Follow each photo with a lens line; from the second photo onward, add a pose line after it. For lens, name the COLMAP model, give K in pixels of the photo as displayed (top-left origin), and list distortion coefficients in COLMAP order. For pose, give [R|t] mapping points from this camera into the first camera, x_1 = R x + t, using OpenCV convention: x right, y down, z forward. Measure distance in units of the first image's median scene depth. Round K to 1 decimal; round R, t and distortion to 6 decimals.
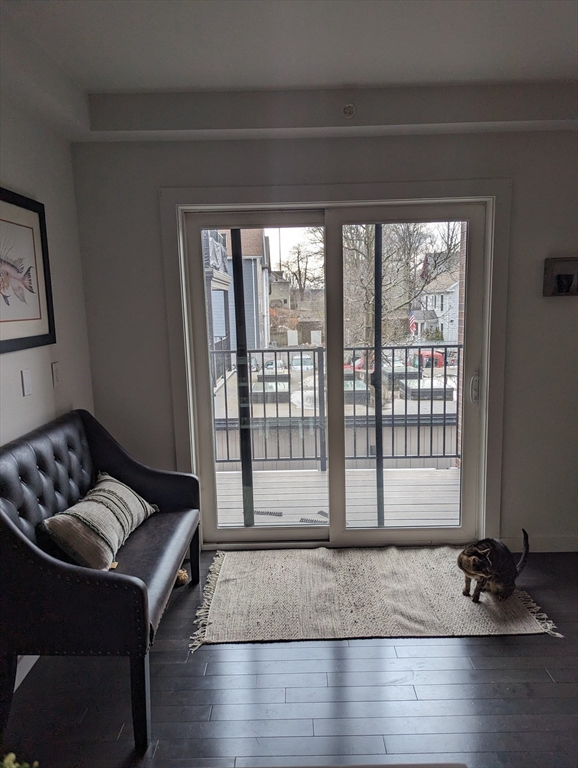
lens RADIAL K [[541.9, 0, 292.4], [0, 541.9, 384.8], [0, 0, 1]] dist [0.035866, -0.001755]
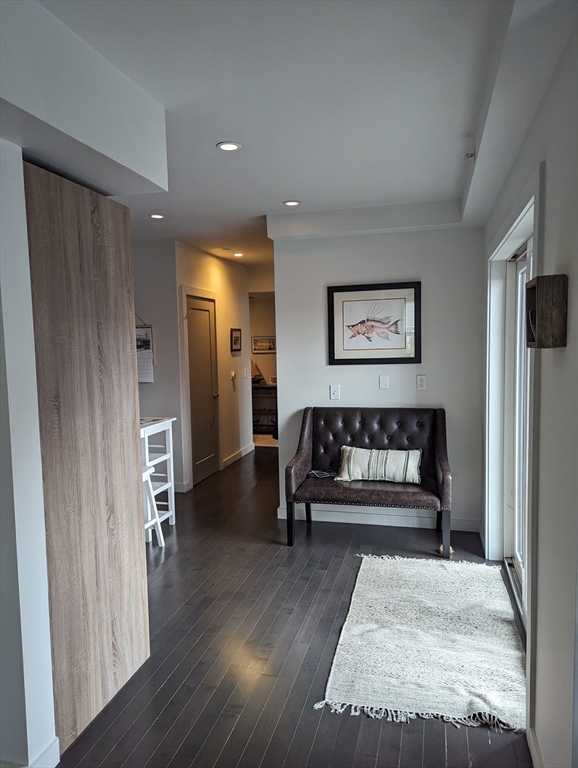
lens RADIAL K [[541.9, 0, 292.4], [0, 541.9, 384.8], [0, 0, 1]] dist [0.035866, -0.001755]
pose [[-0.255564, 0.107206, -0.960830, 1.275211], [-0.112013, 0.983857, 0.139568, -0.202506], [0.960281, 0.143294, -0.239430, 1.053462]]
